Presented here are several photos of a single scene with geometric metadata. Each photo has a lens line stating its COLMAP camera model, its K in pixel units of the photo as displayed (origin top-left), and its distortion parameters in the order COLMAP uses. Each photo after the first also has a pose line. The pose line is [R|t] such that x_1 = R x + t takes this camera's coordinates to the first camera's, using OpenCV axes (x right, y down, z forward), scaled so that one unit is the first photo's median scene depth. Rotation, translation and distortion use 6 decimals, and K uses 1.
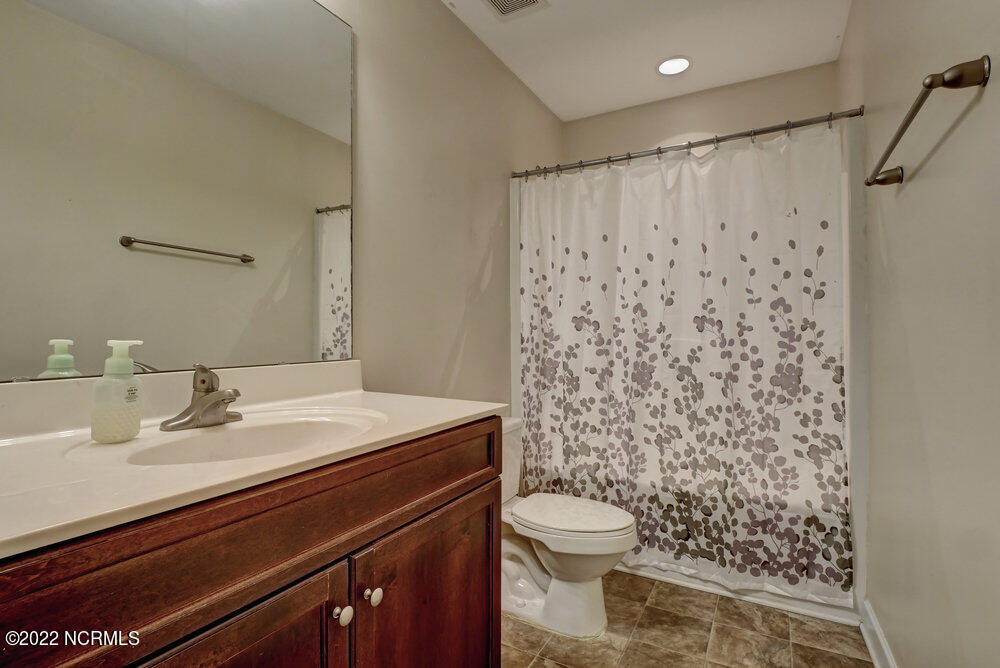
lens RADIAL K [[481.8, 0, 495.8], [0, 481.8, 331.6], [0, 0, 1]] dist [-0.016164, 0.000098]
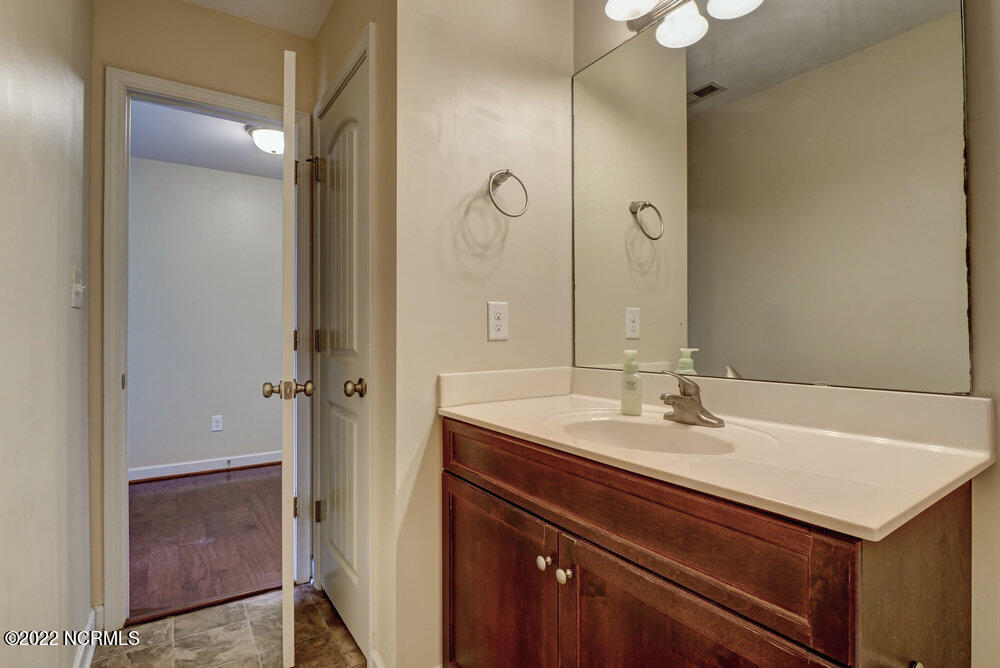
lens RADIAL K [[481.8, 0, 495.8], [0, 481.8, 331.6], [0, 0, 1]] dist [-0.016164, 0.000098]
pose [[-0.446750, -0.000417, -0.894659, 0.769024], [0.007469, 0.999963, -0.004196, -0.036350], [0.894627, -0.008557, -0.446731, 1.219420]]
